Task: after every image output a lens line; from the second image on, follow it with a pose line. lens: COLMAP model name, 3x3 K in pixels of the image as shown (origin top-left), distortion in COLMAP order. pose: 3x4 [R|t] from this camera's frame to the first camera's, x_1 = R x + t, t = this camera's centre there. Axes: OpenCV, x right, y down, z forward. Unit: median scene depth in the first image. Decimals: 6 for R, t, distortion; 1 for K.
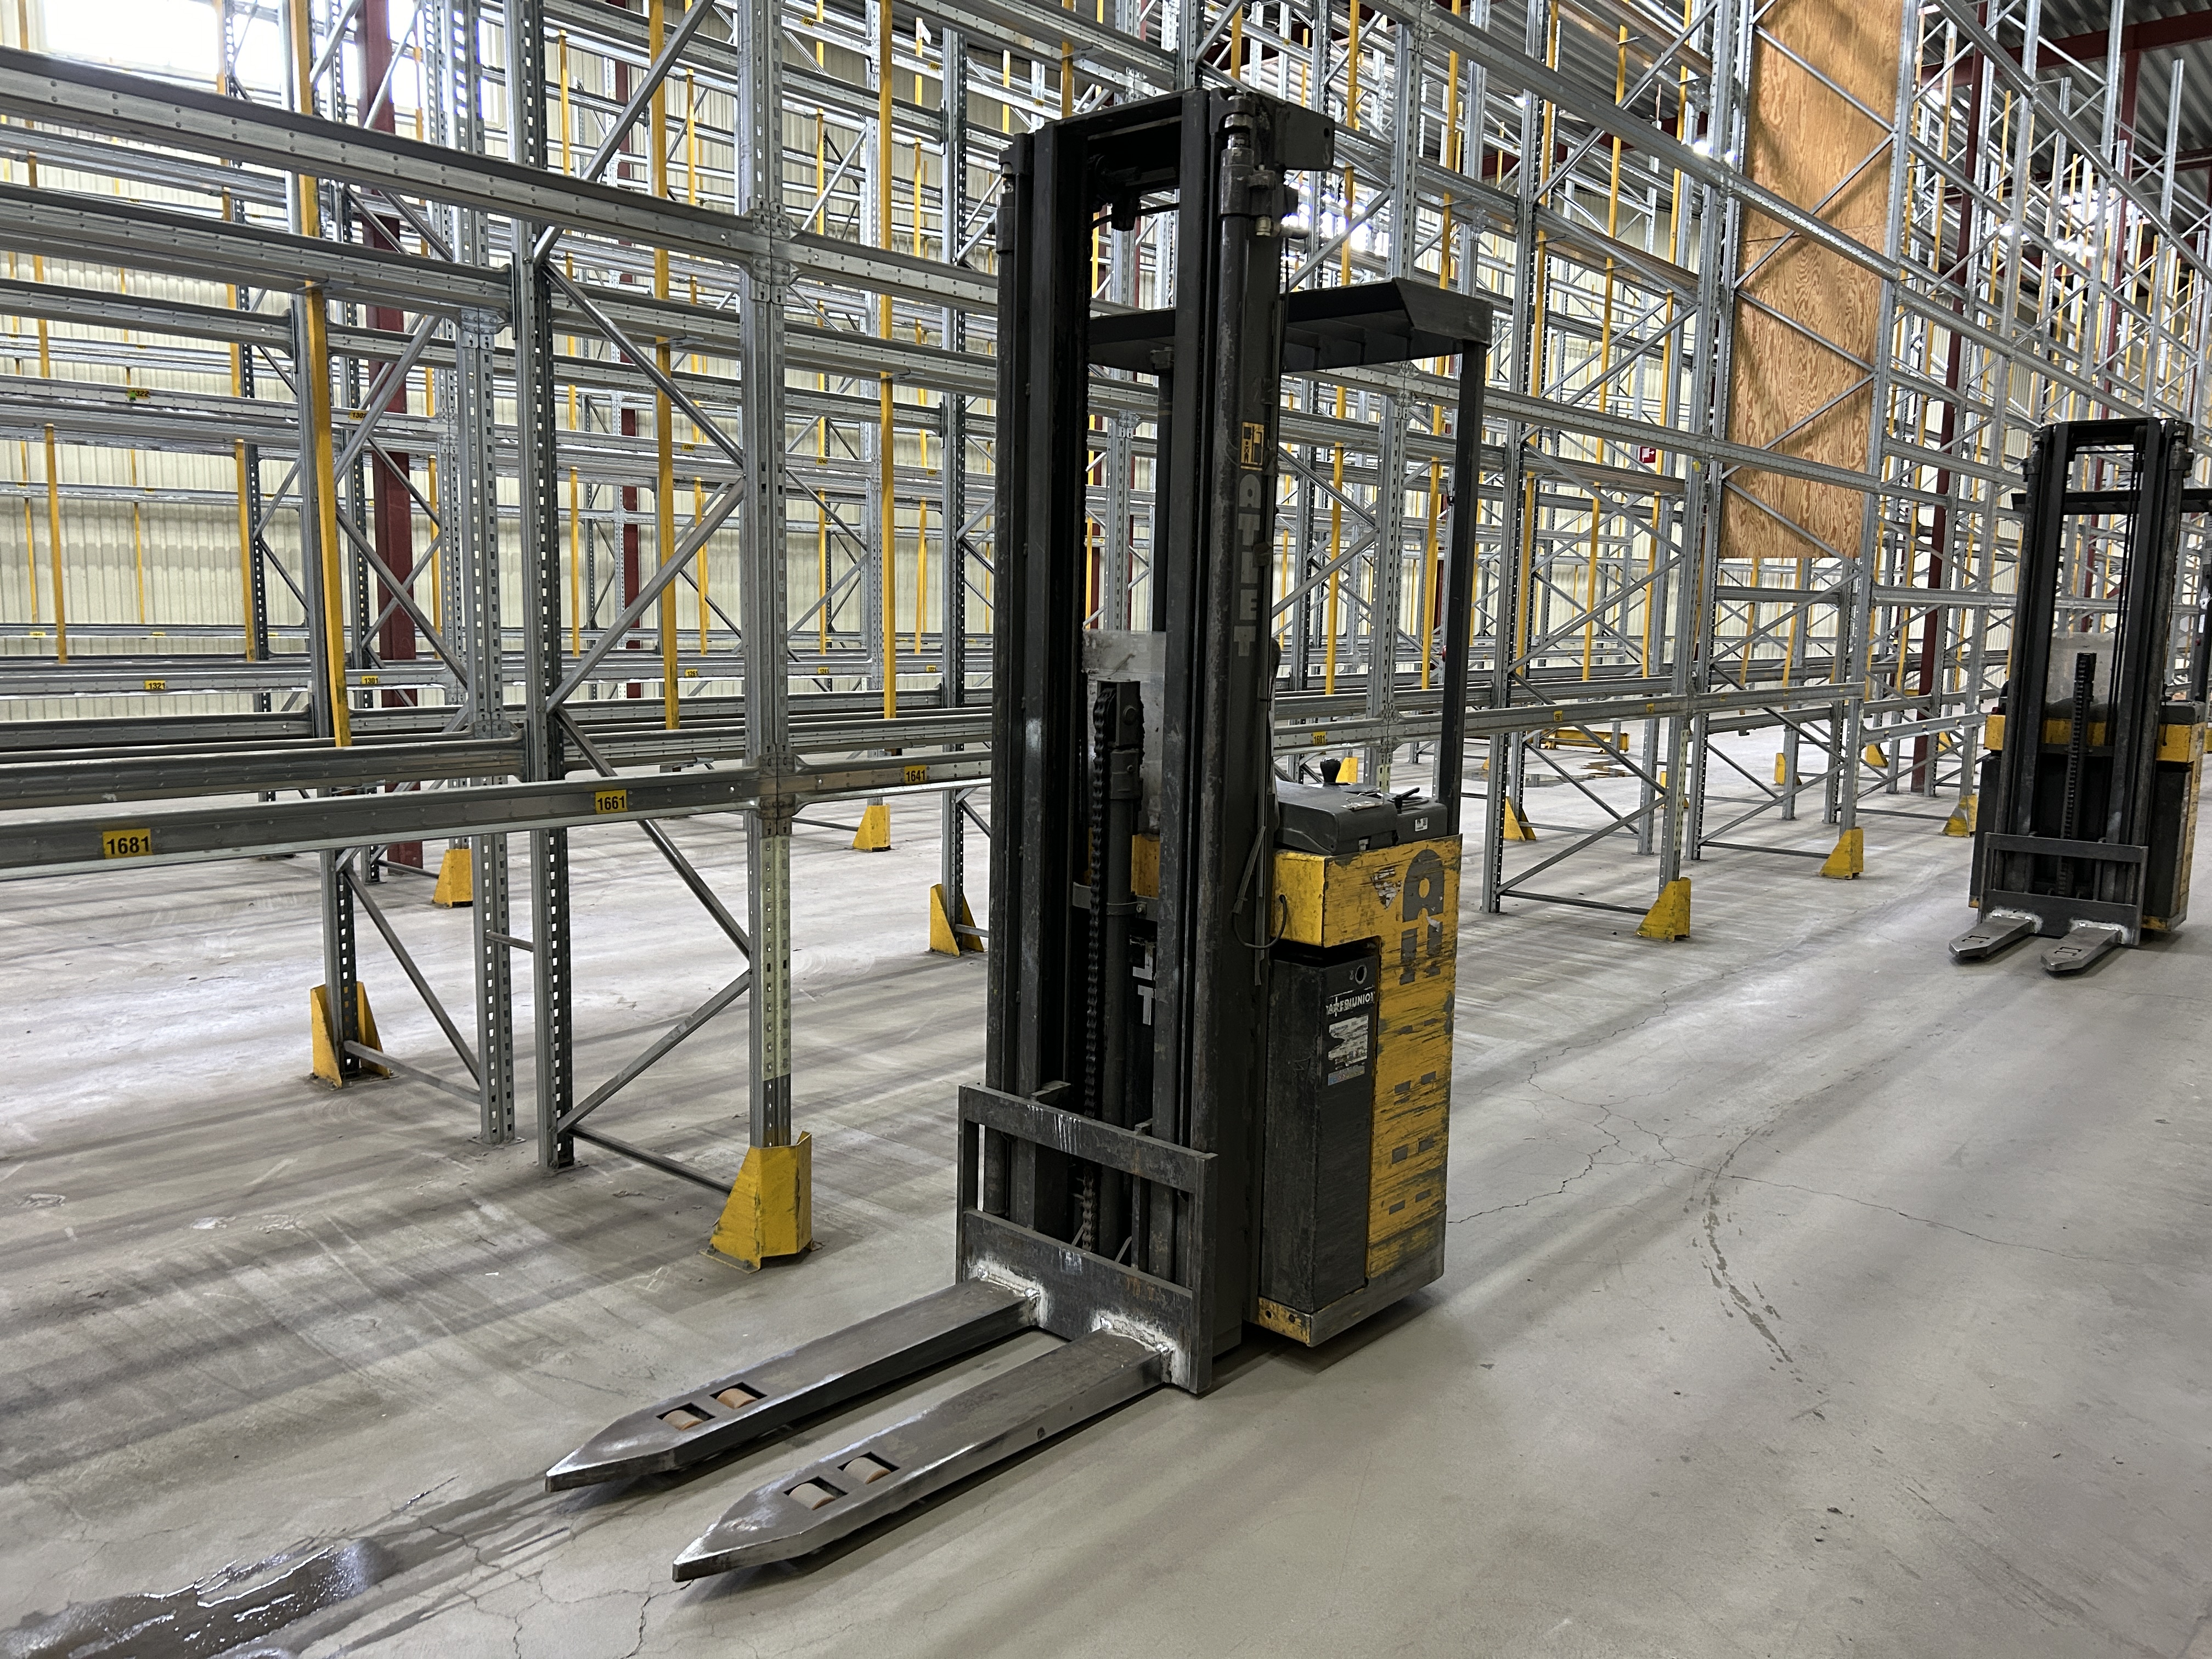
lens RADIAL K [[1651.3, 0, 1105.2], [0, 1651.3, 823.8], [0, 0, 1]] dist [0.045445, -0.053948]
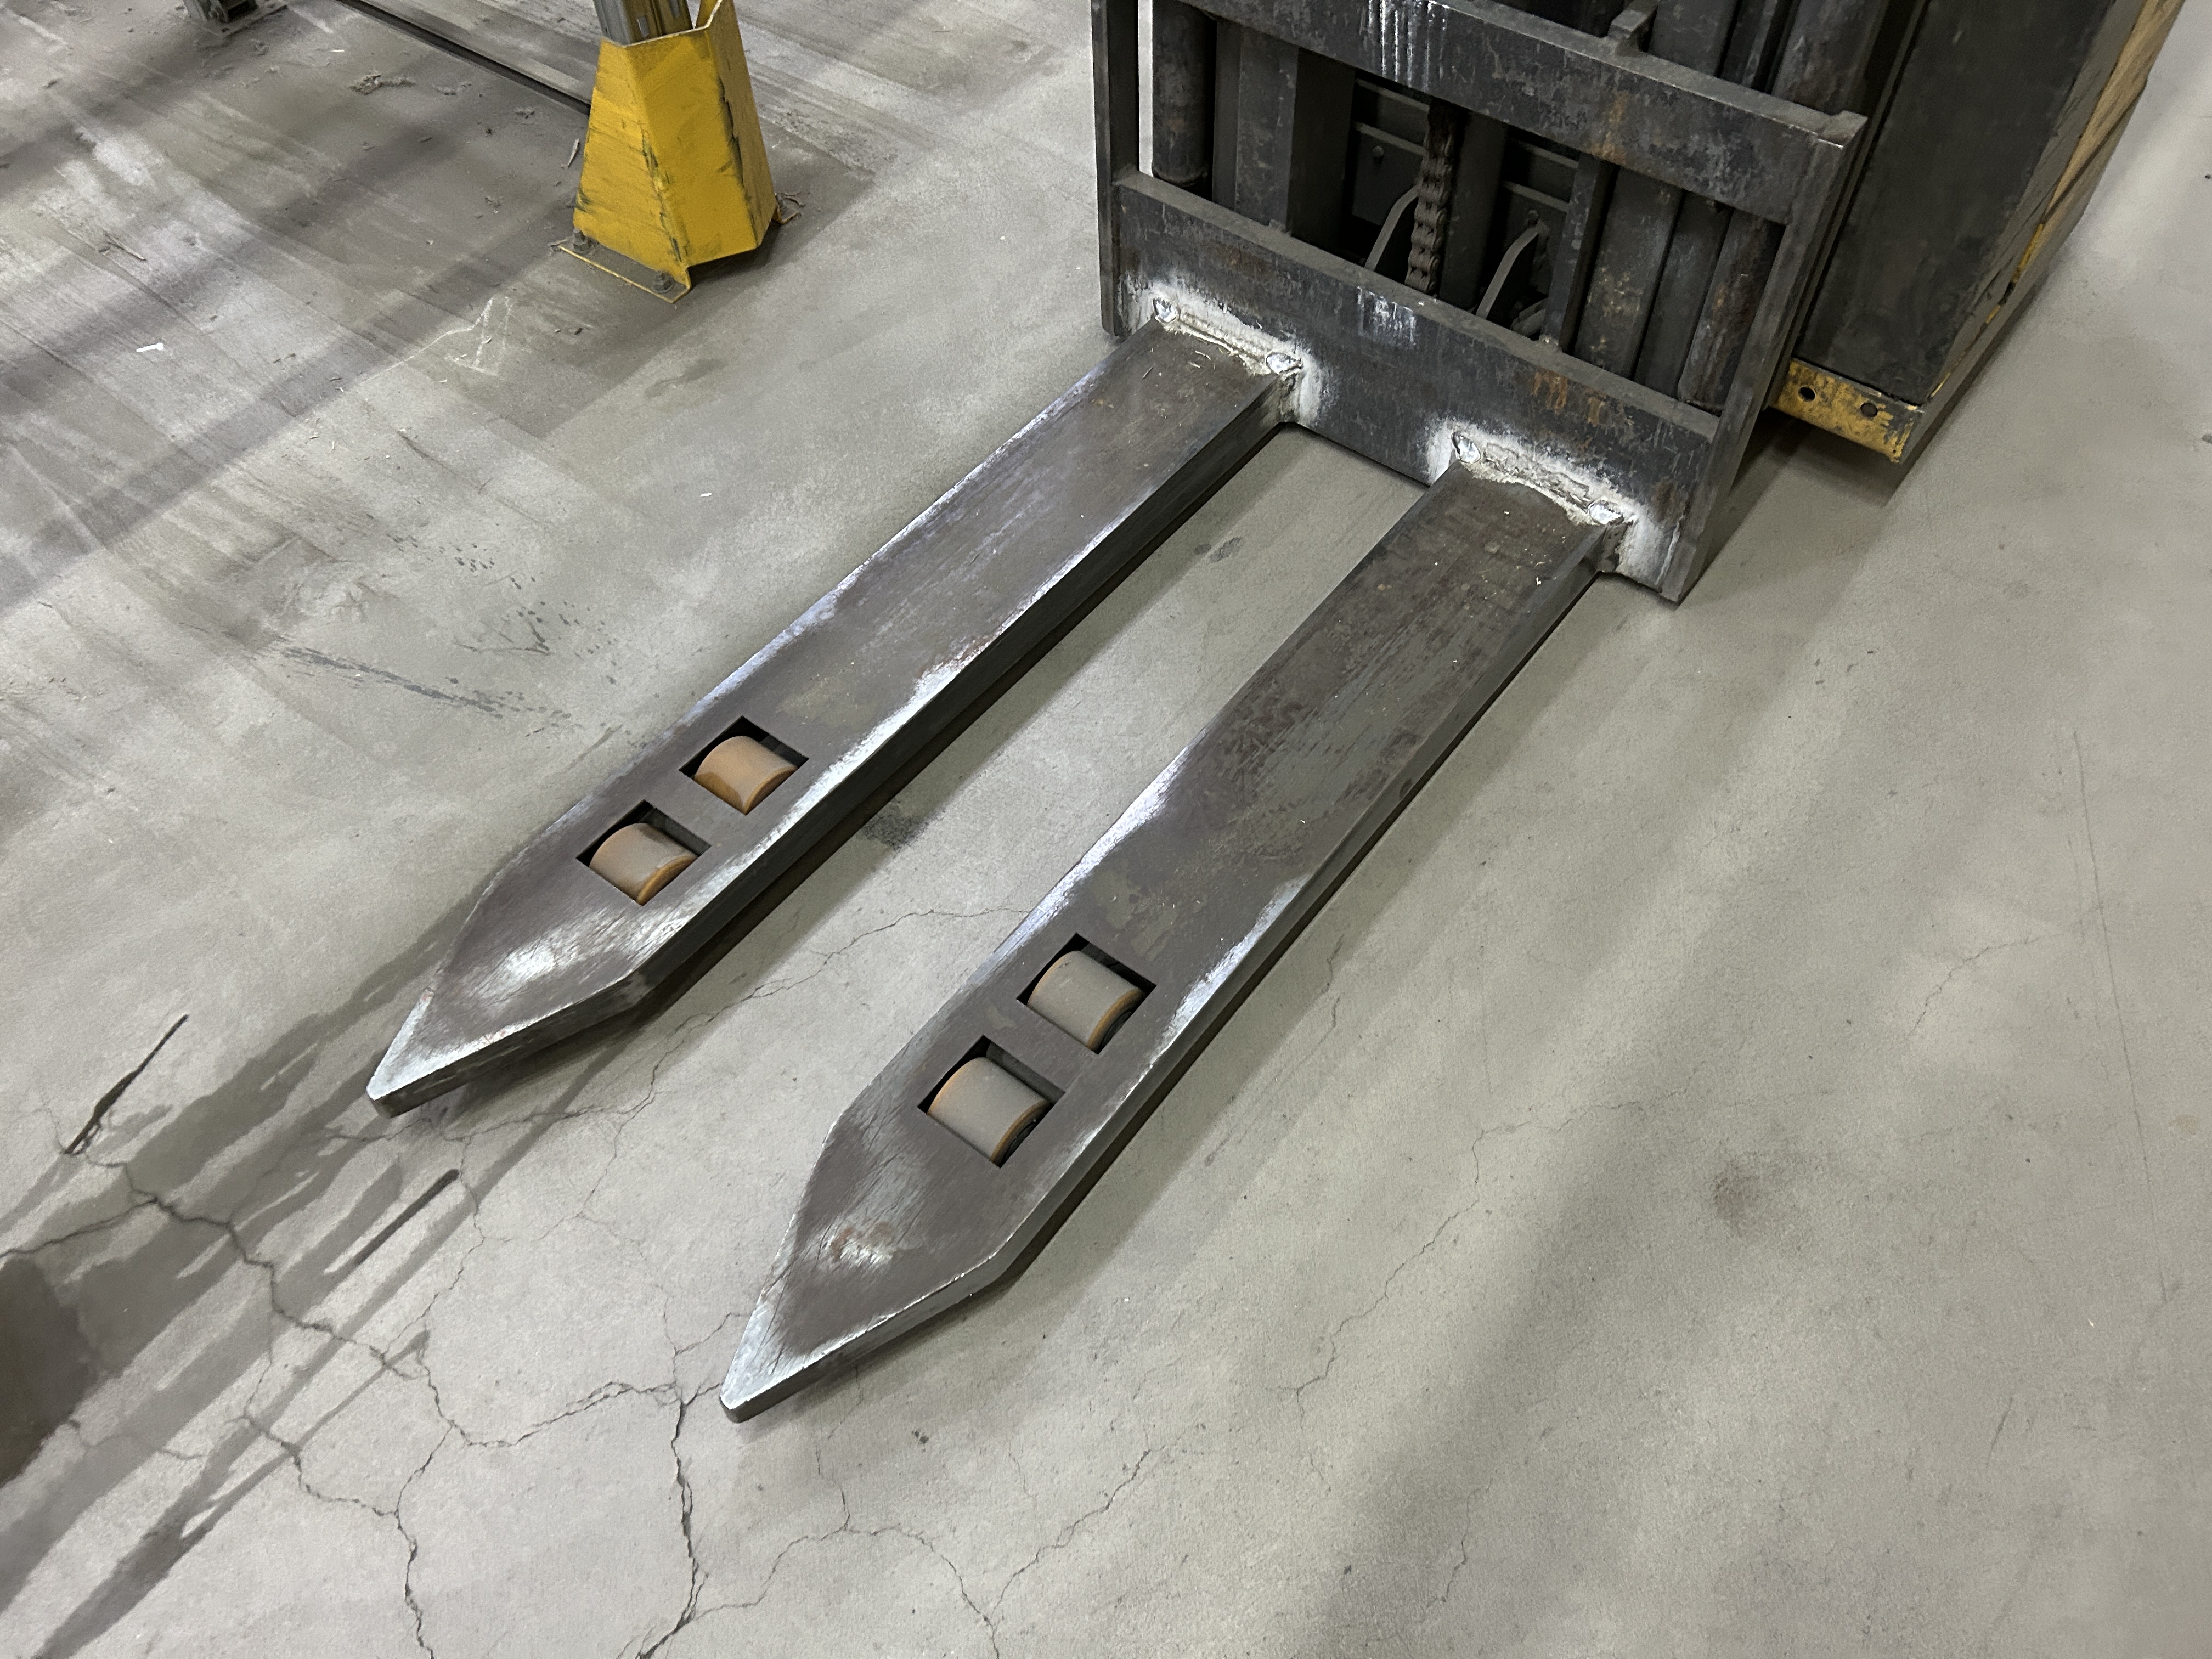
lens RADIAL K [[1686.2, 0, 1115.1], [0, 1686.2, 789.0], [0, 0, 1]] dist [0.039968, -0.045308]
pose [[0.996330, -0.085201, 0.008155, -0.104424], [0.053963, 0.699274, 0.712814, 0.019384], [-0.066435, -0.709758, 0.701306, 0.562444]]
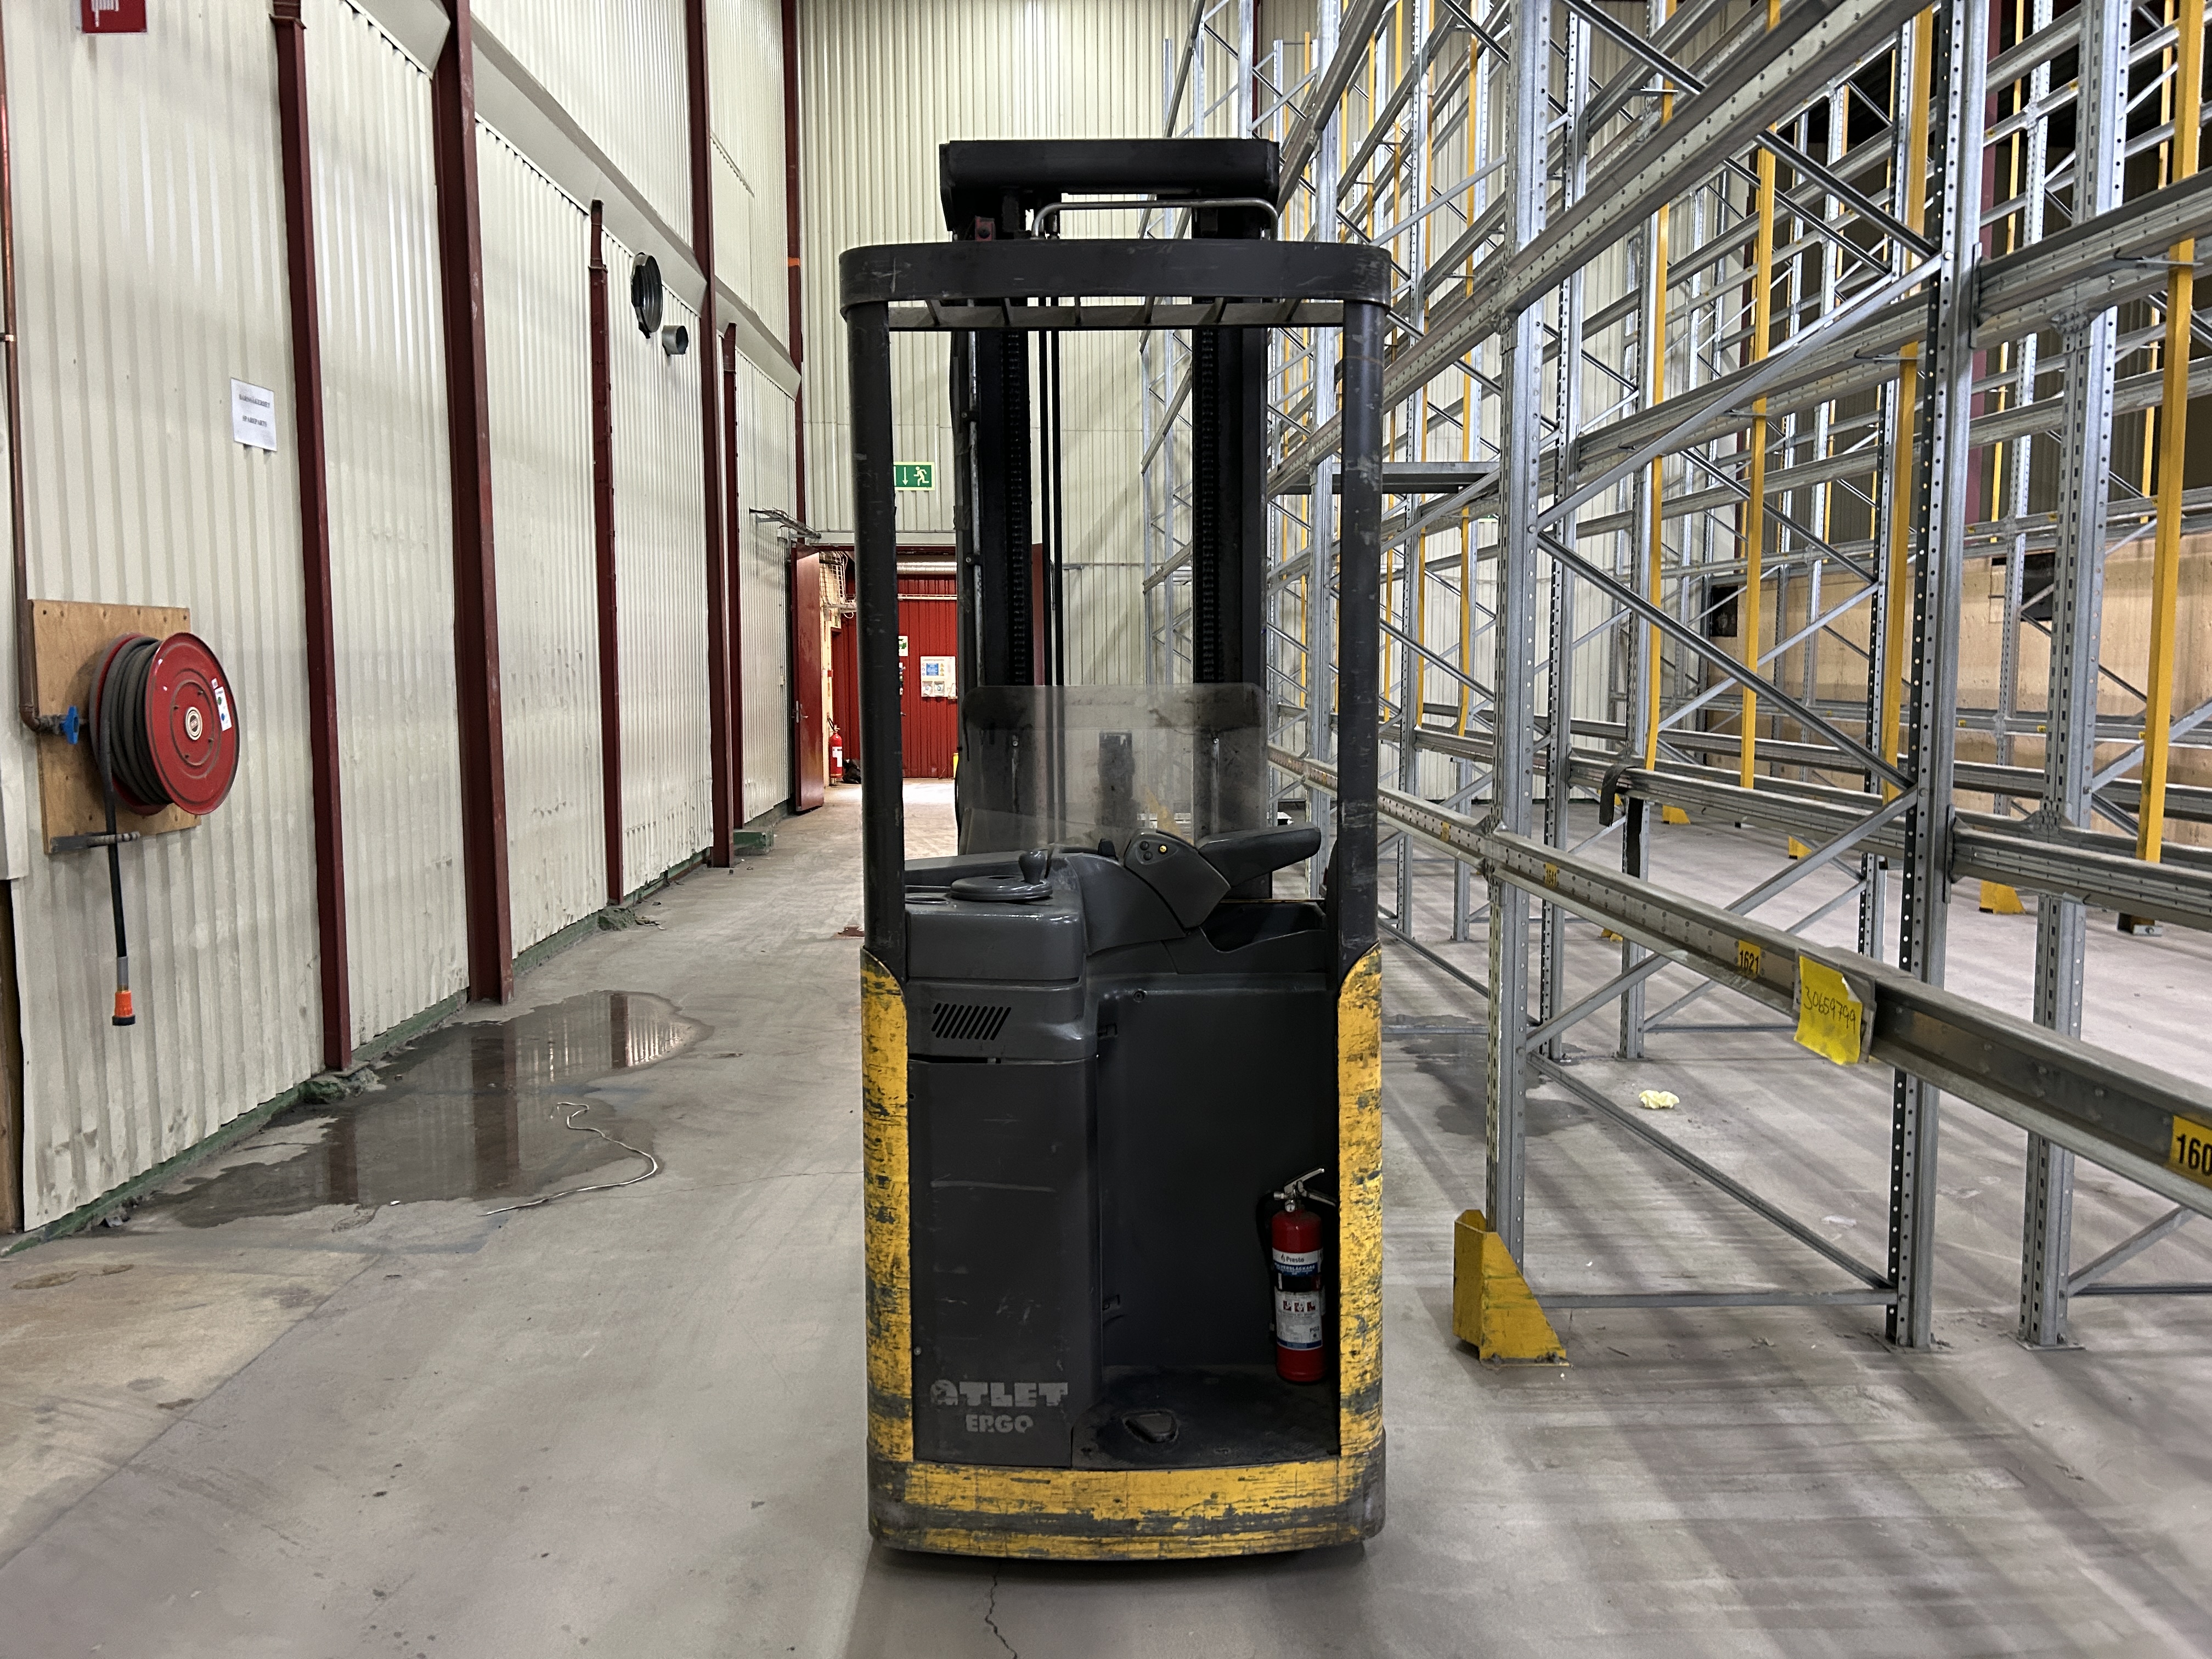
lens RADIAL K [[1670.2, 0, 1117.5], [0, 1670.2, 796.2], [0, 0, 1]] dist [0.035532, -0.042184]
pose [[-0.733730, 0.039265, -0.678306, 0.647022], [-0.099260, 0.981423, 0.164182, -0.200241], [0.672152, 0.187794, -0.716202, 1.612967]]
